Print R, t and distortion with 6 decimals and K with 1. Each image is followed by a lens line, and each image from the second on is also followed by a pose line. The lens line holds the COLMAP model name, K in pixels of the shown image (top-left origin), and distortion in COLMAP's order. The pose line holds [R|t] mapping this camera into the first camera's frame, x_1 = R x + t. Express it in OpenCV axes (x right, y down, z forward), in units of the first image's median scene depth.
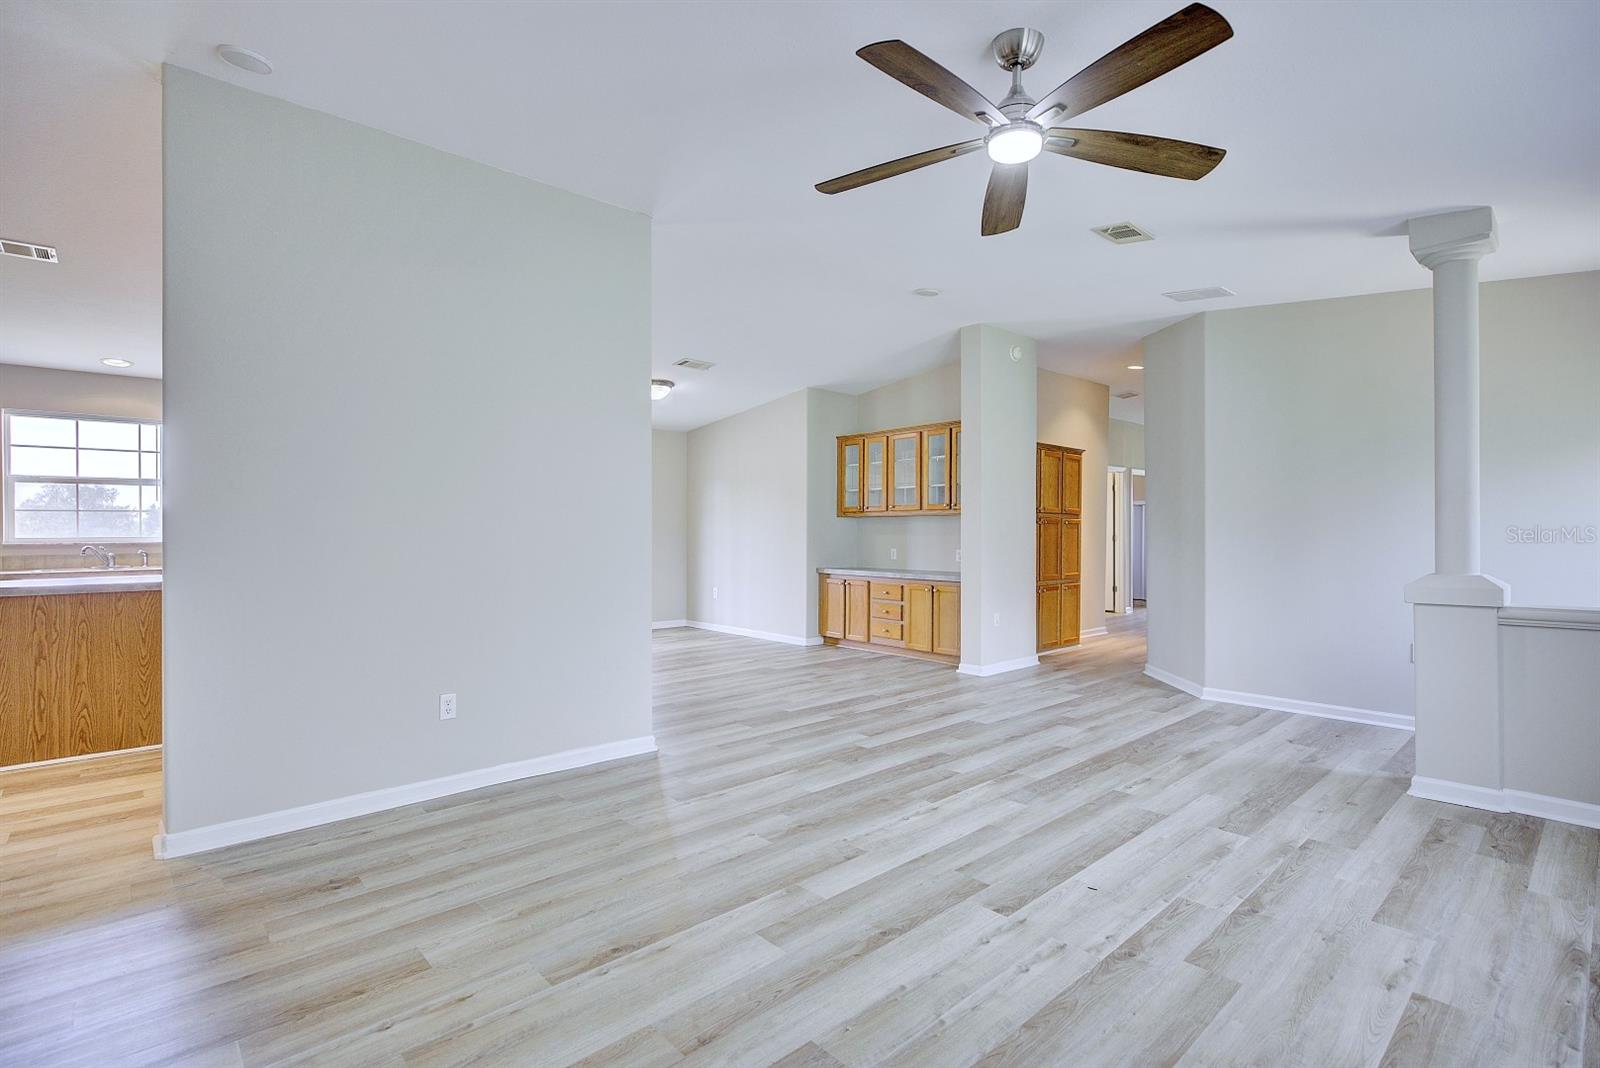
lens RADIAL K [[738.9, 0, 806.6], [0, 738.9, 532.6], [0, 0, 1]] dist [-0.006091, 0.002623]
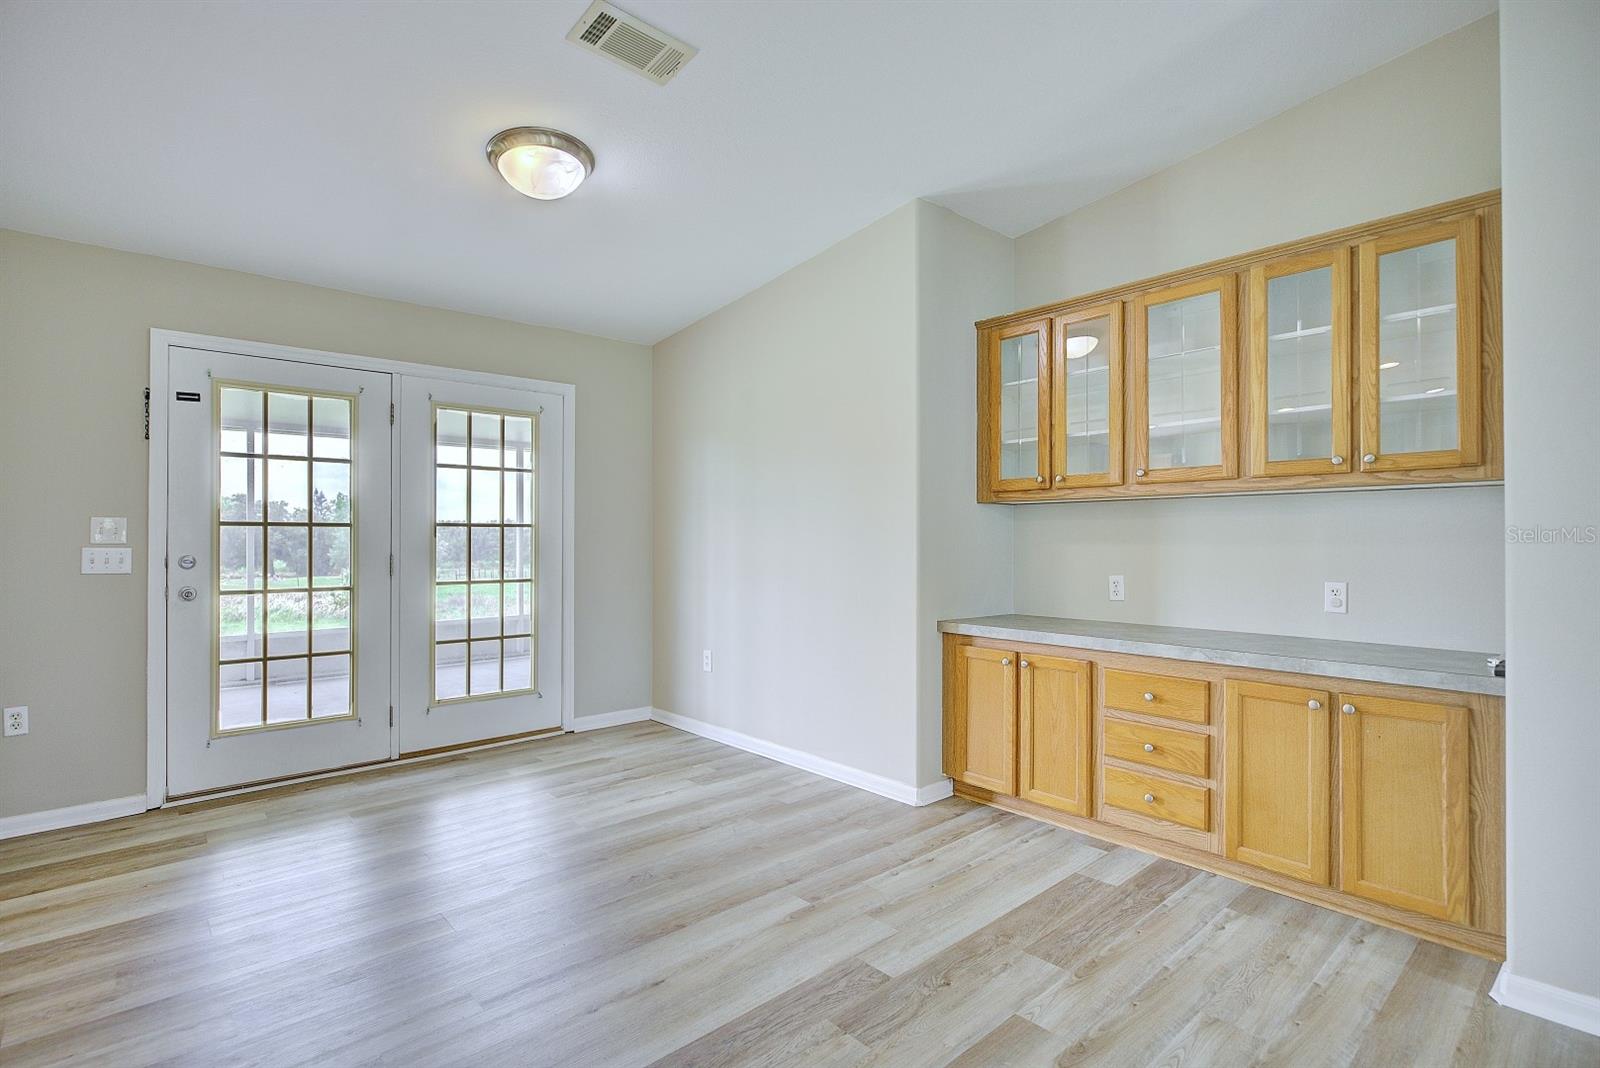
lens RADIAL K [[779.0, 0, 788.4], [0, 779.0, 537.9], [0, 0, 1]] dist [-0.011932, 0.003394]
pose [[0.999562, -0.001886, -0.029520, -0.124005], [0.001812, 0.999995, -0.002546, 0.001324], [0.029525, 0.002491, 0.999561, 1.124827]]
